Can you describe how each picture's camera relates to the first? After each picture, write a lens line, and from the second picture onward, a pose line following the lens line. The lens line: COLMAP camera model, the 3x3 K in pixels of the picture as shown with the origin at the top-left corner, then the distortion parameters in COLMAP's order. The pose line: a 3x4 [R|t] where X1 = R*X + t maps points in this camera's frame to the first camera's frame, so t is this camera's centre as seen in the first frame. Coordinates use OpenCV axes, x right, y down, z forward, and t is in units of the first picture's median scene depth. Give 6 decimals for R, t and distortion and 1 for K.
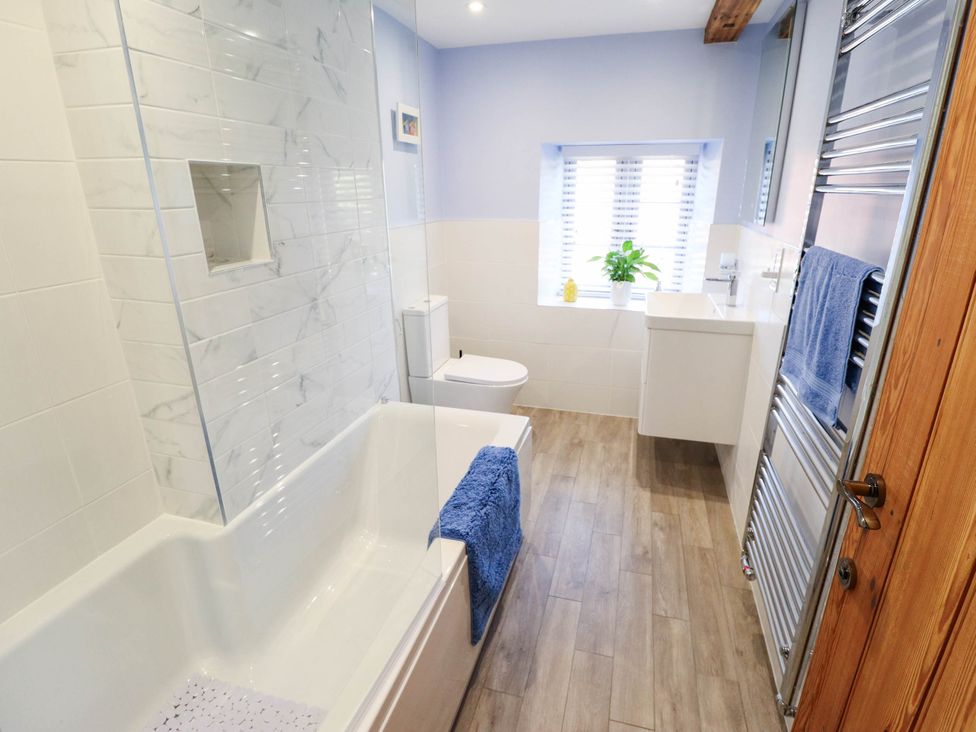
lens RADIAL K [[508.9, 0, 498.4], [0, 508.9, 362.4], [0, 0, 1]] dist [0.000837, -0.013844]
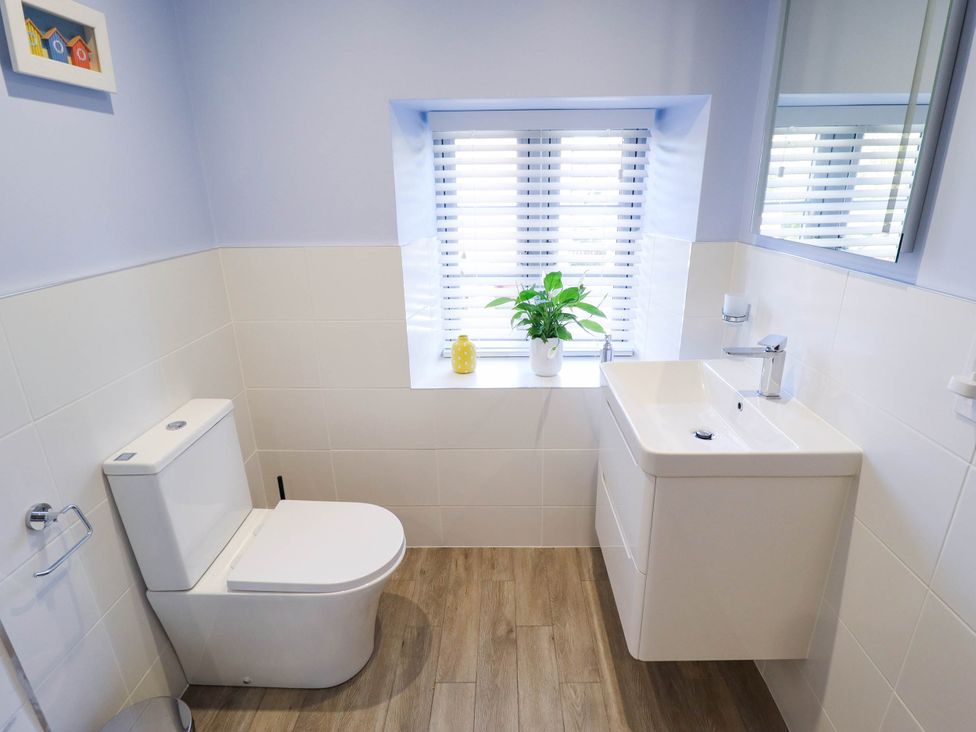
lens RADIAL K [[508.9, 0, 498.4], [0, 508.9, 362.4], [0, 0, 1]] dist [0.000837, -0.013844]
pose [[0.966965, -0.093503, 0.237142, 0.039982], [0.092735, 0.995586, 0.014414, -0.144043], [-0.237443, 0.008054, 0.971368, 0.425146]]
